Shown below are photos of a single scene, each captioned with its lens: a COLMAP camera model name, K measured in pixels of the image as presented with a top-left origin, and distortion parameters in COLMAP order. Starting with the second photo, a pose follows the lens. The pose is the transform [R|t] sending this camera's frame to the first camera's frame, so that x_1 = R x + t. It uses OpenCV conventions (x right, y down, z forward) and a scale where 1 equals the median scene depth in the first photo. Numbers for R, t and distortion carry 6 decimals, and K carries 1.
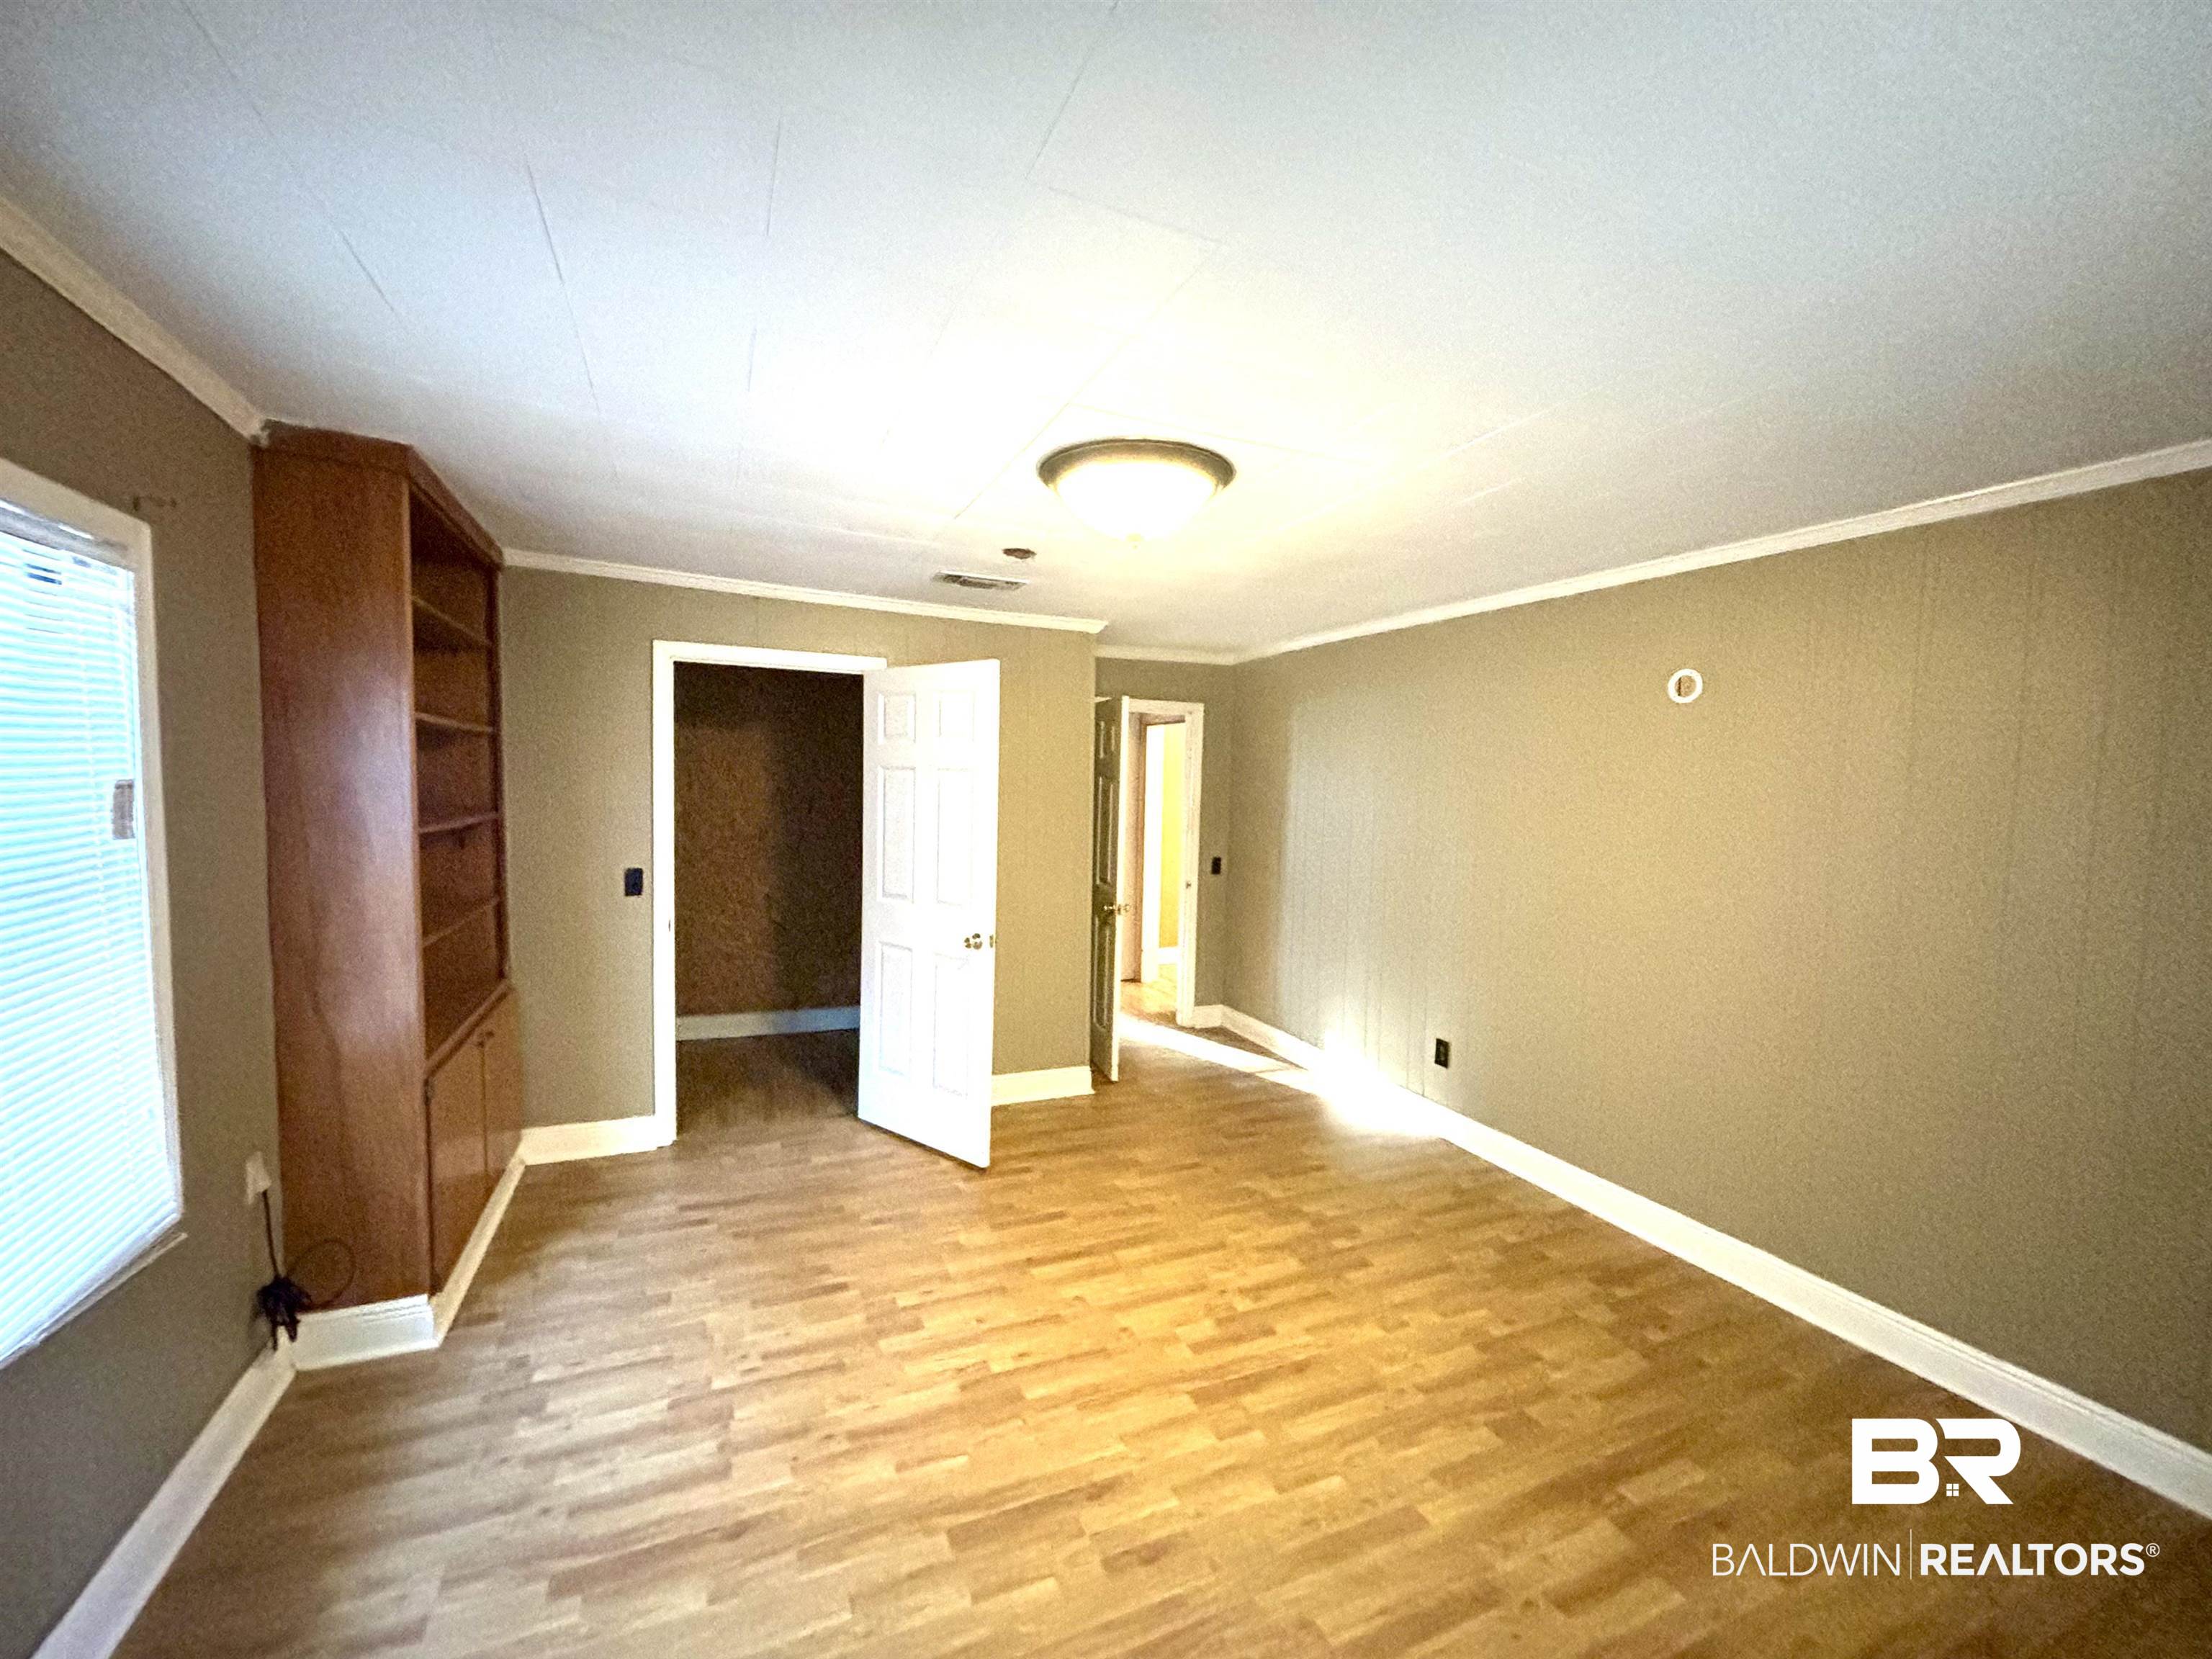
lens RADIAL K [[902.5, 0, 1113.8], [0, 902.5, 829.2], [0, 0, 1]] dist [-0.003097, 0.002168]
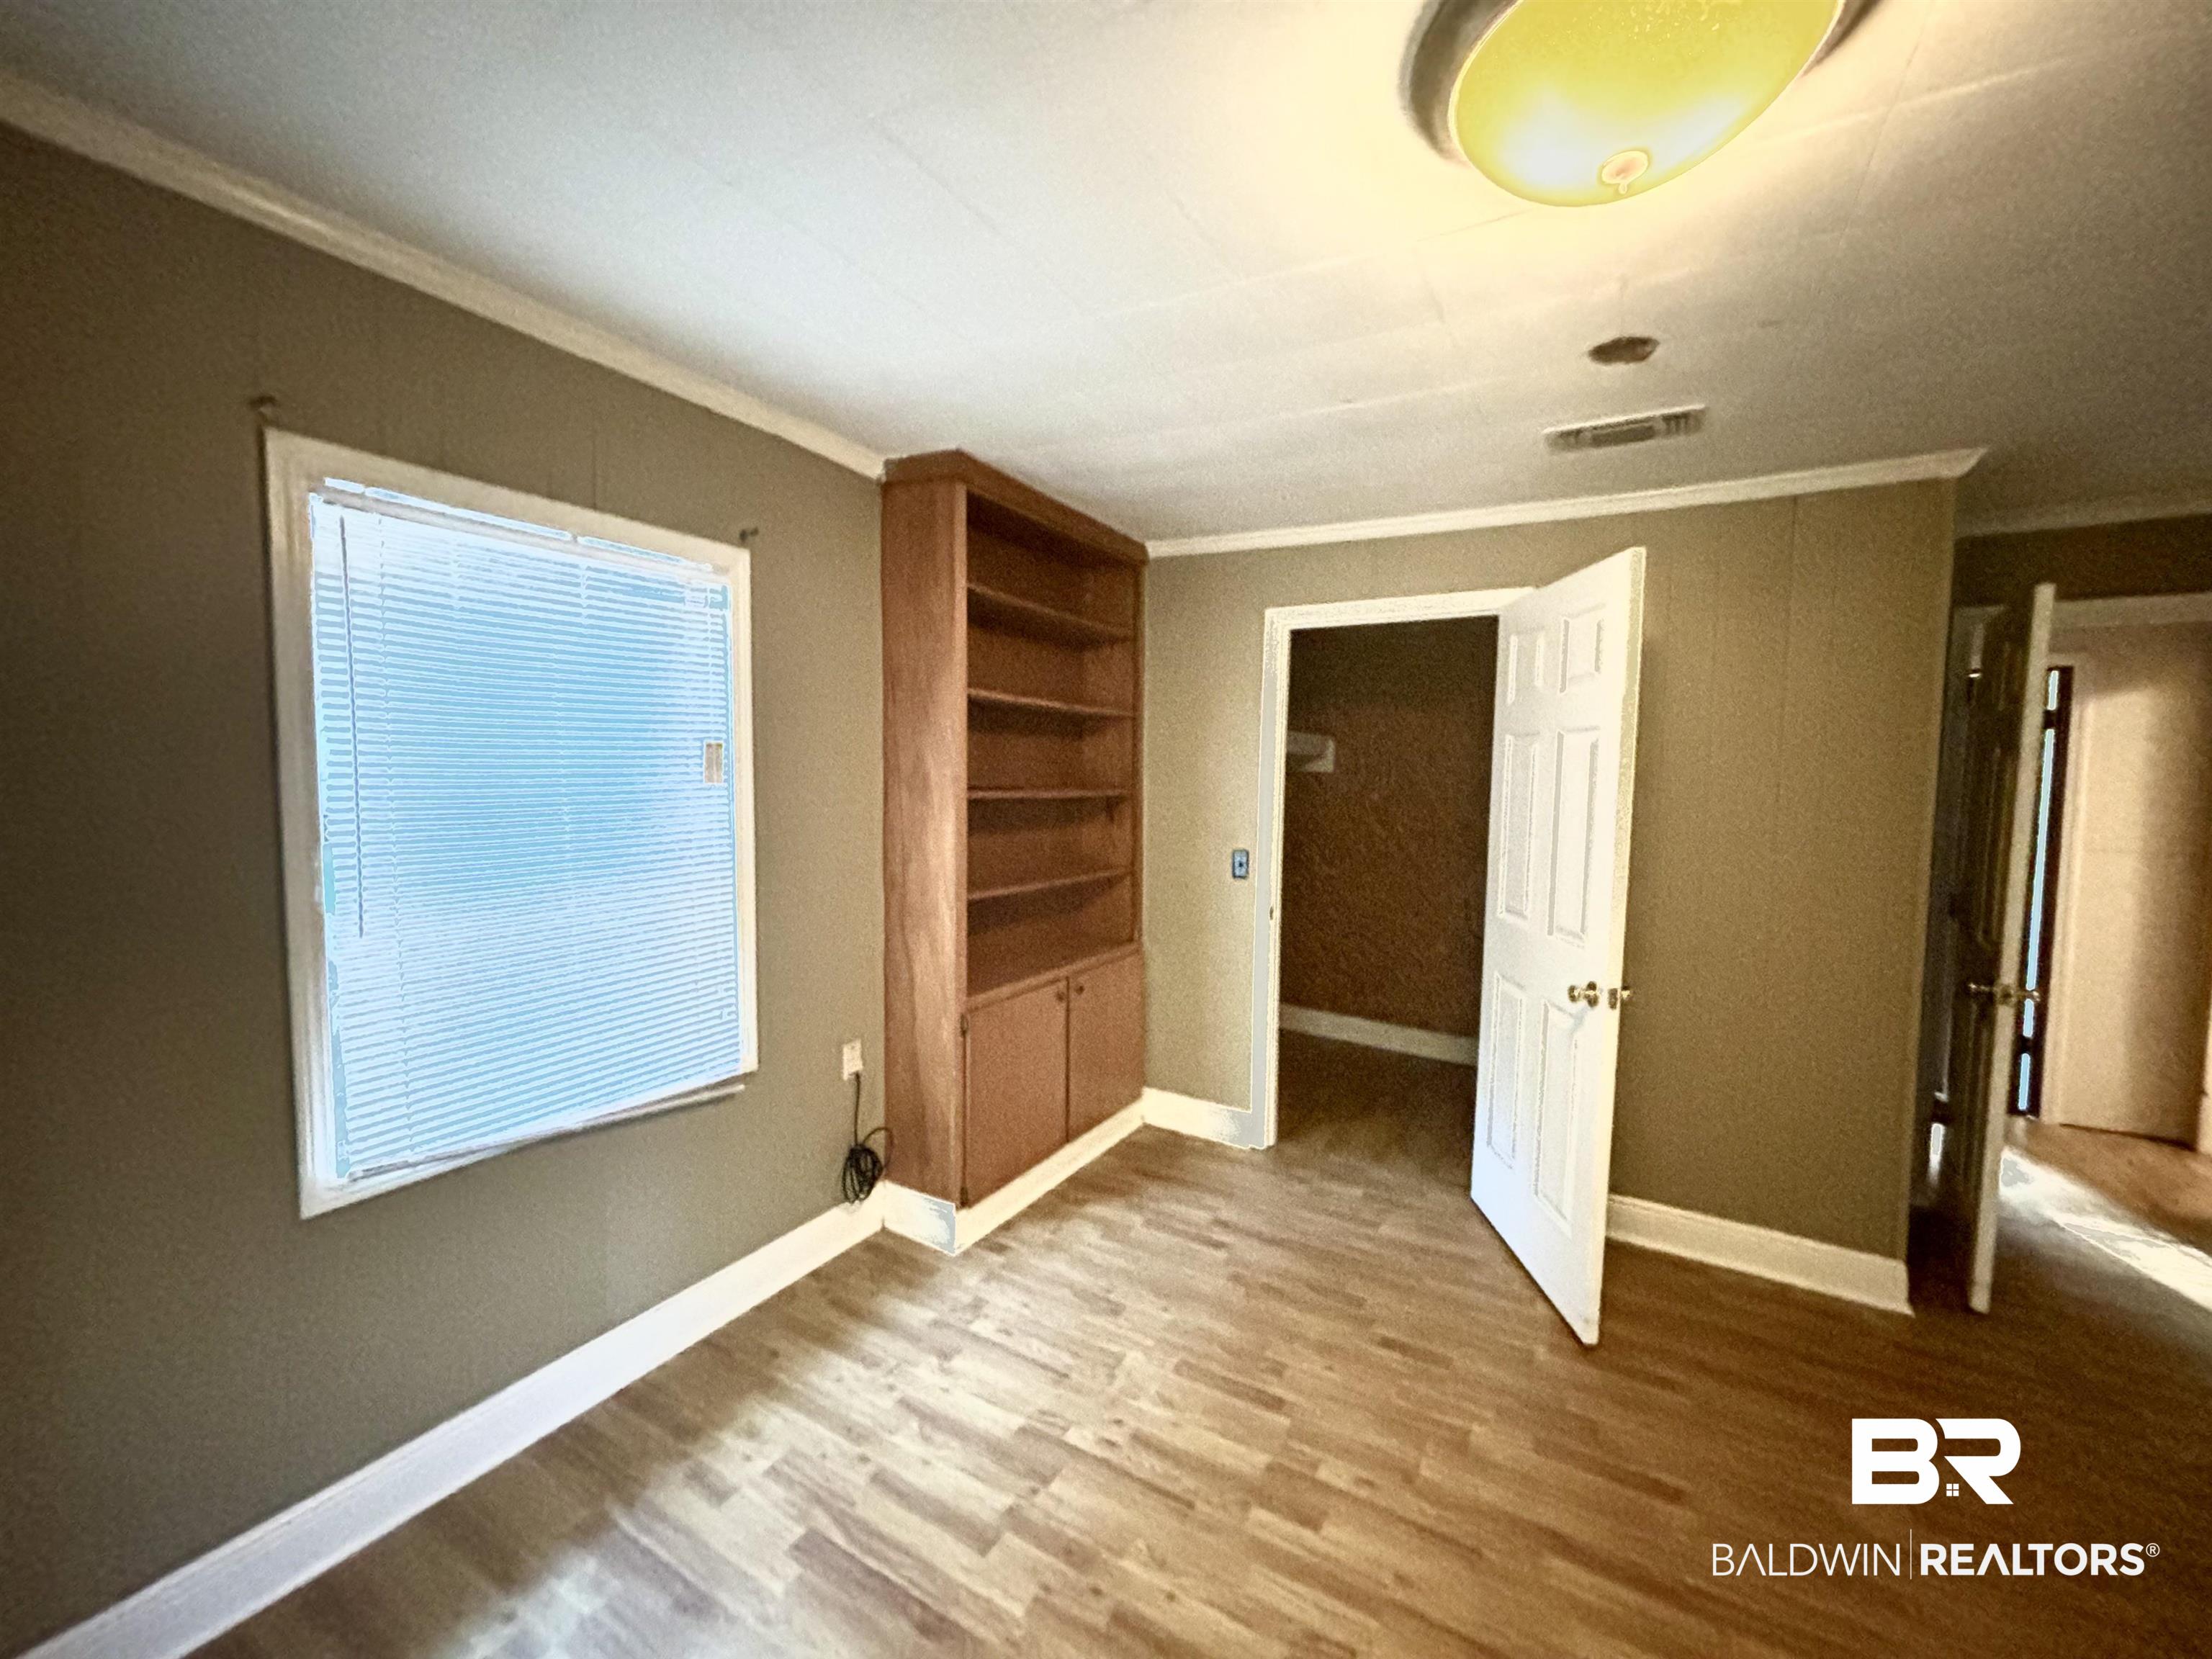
lens RADIAL K [[902.5, 0, 1095.0], [0, 902.5, 829.0], [0, 0, 1]] dist [-0.003097, 0.002168]
pose [[0.573808, 0.040976, -0.817964, 0.203716], [-0.049880, 0.998642, 0.015036, 0.017028], [0.817469, 0.032172, 0.575073, 0.400972]]
